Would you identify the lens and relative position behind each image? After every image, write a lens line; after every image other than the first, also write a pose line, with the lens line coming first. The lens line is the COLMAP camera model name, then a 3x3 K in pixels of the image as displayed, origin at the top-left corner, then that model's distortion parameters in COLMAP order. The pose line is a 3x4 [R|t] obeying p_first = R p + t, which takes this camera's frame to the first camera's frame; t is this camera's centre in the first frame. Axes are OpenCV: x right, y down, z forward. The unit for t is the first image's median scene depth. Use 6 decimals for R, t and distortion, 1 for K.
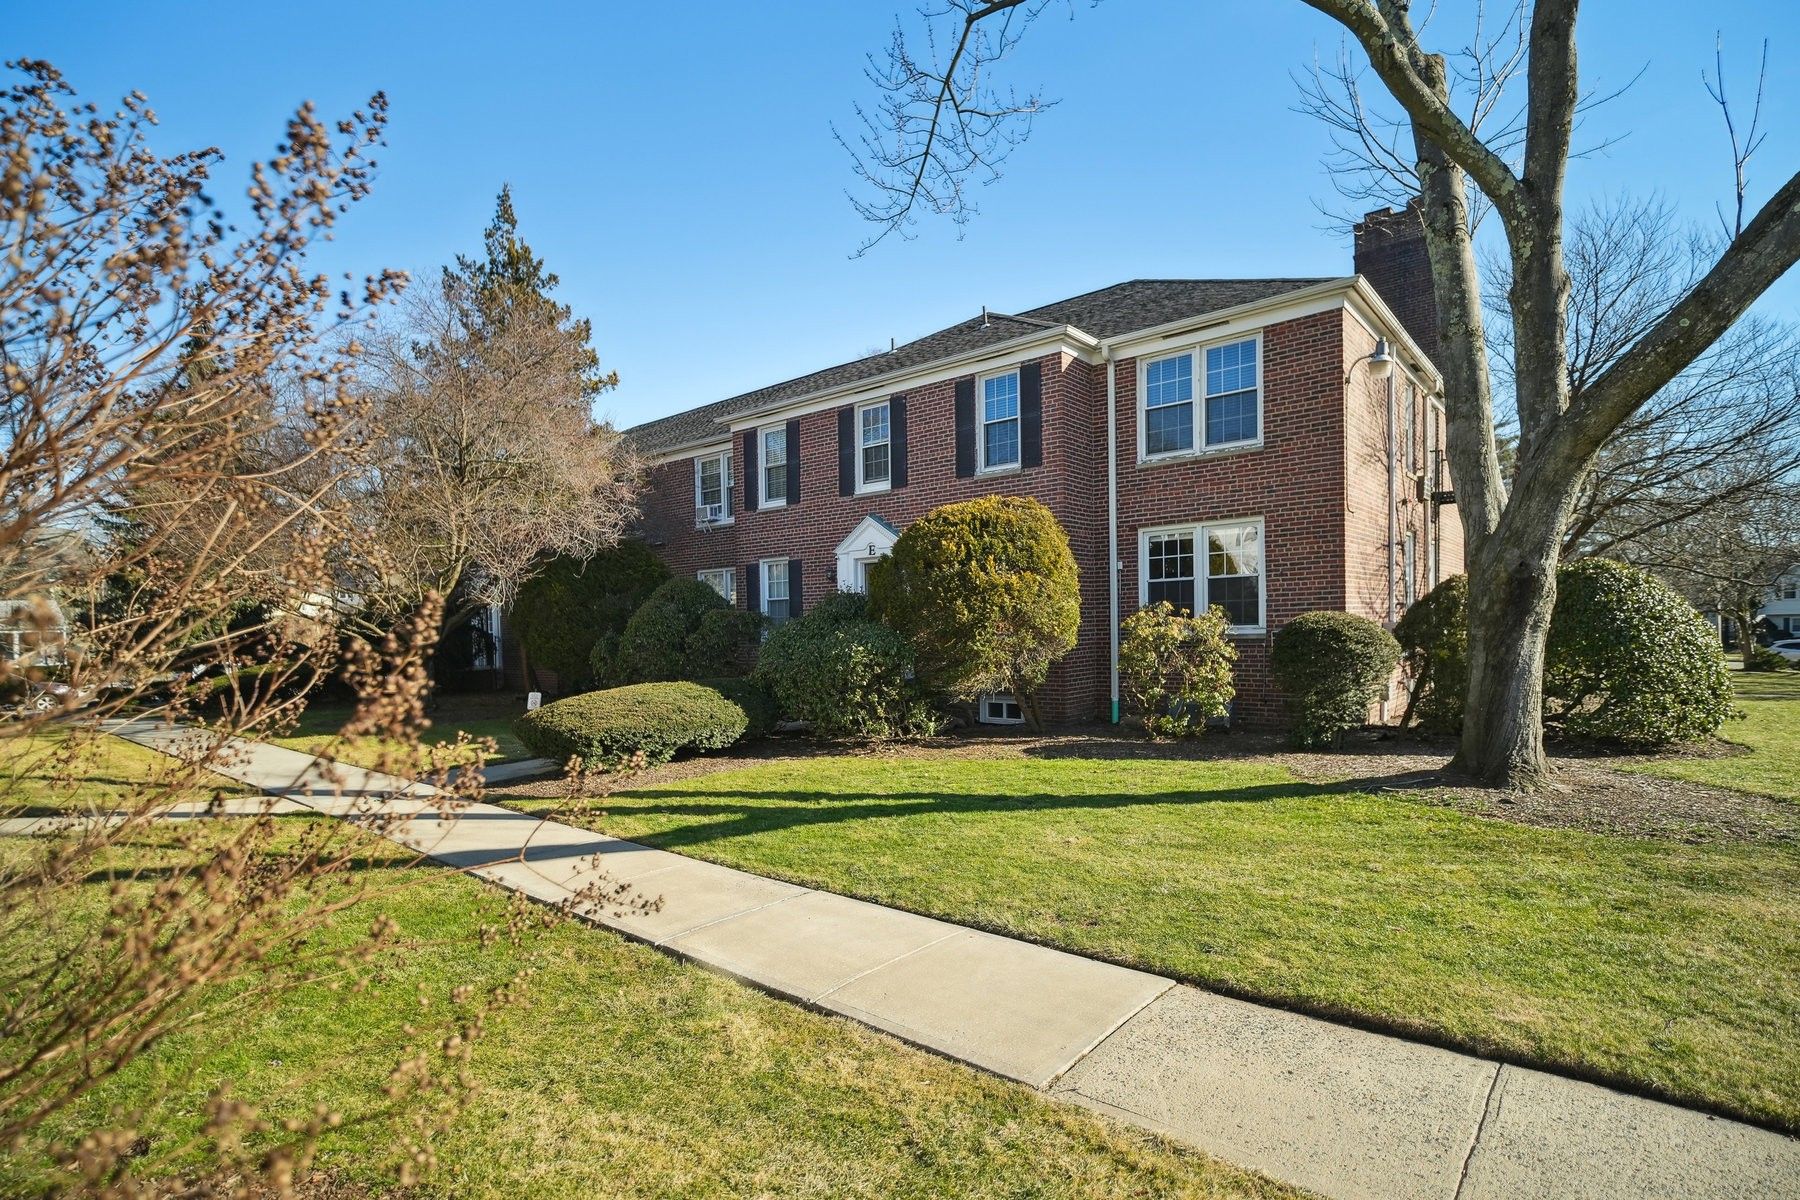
lens RADIAL K [[870.1, 0, 893.3], [0, 870.1, 568.3], [0, 0, 1]] dist [-0.005810, -0.000600]
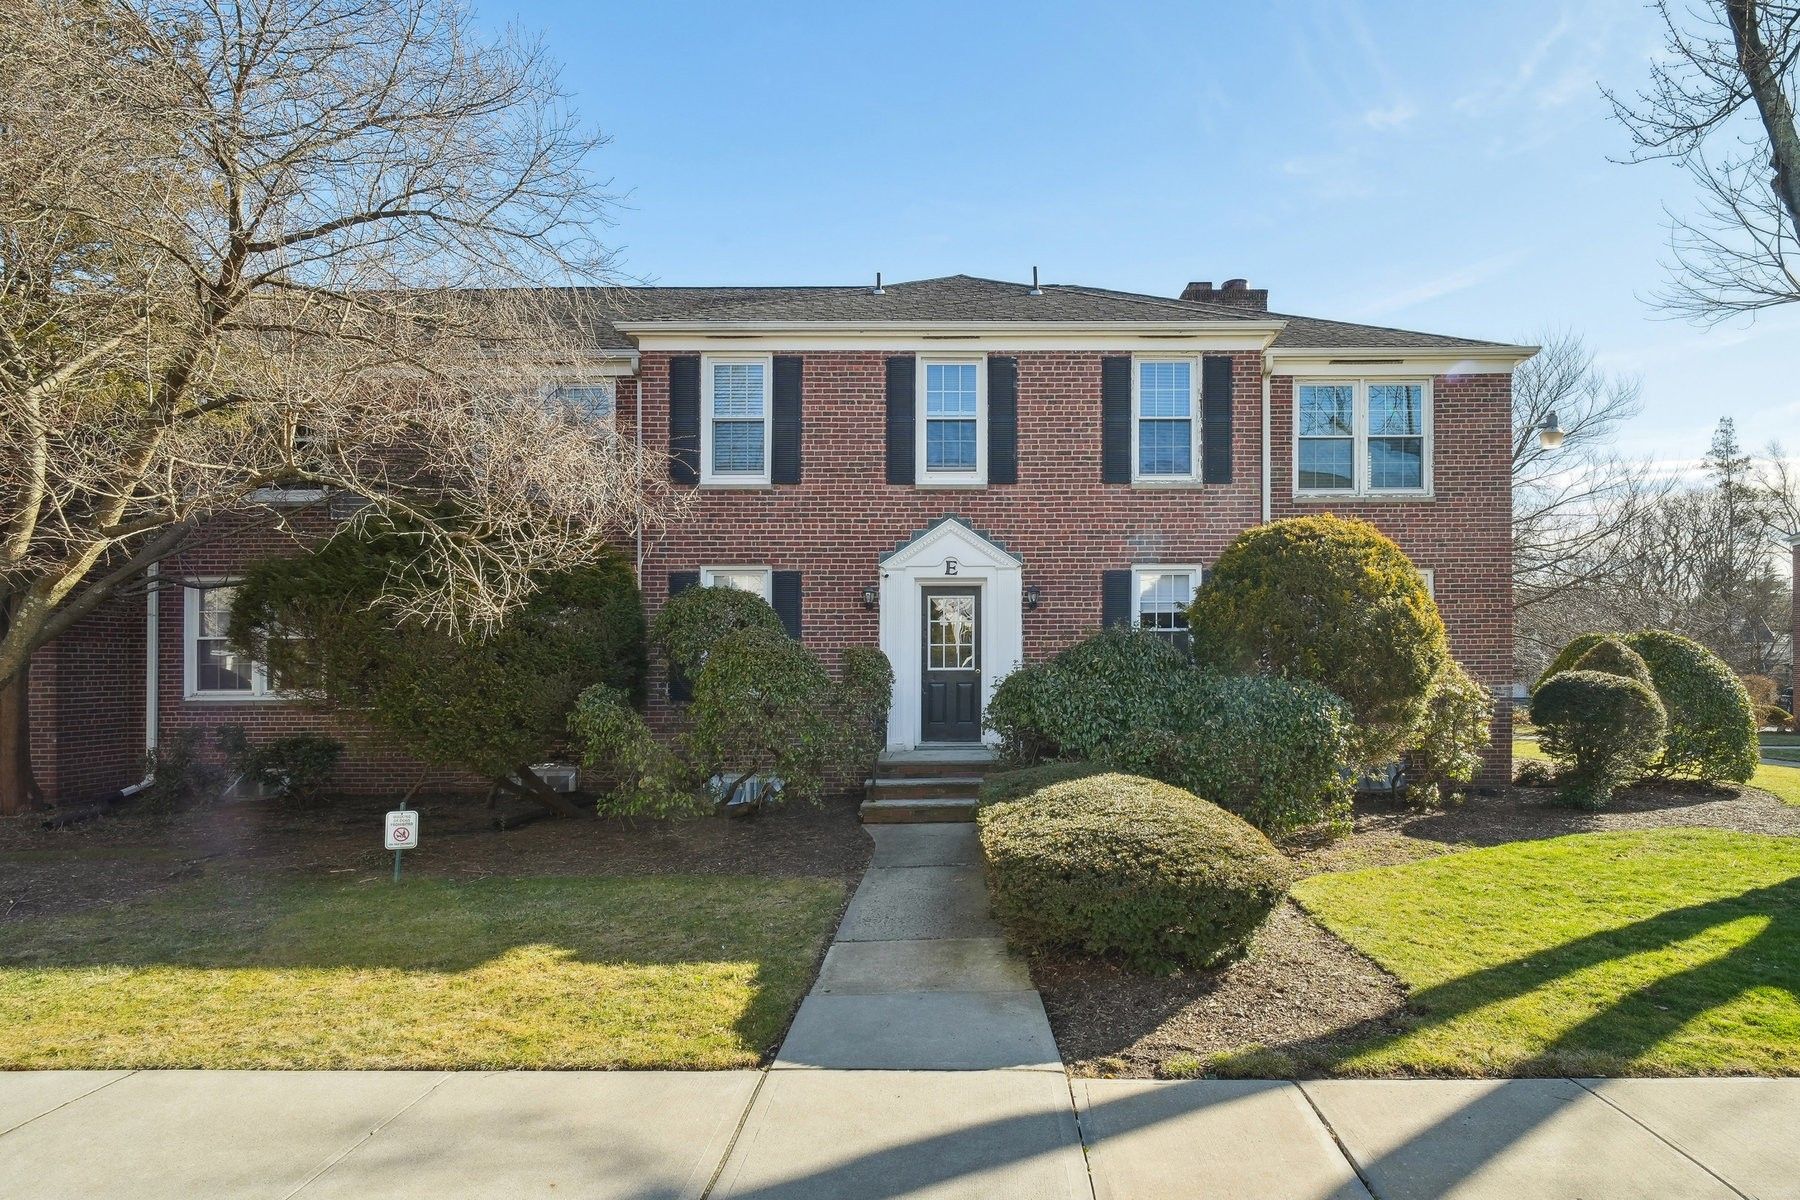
lens RADIAL K [[856.3, 0, 903.0], [0, 856.3, 591.5], [0, 0, 1]] dist [-0.011569, -0.000300]
pose [[0.767056, 0.063174, 0.638463, -0.484093], [-0.056773, 0.997920, -0.030534, 0.020211], [-0.639064, -0.012826, 0.769047, 0.502370]]
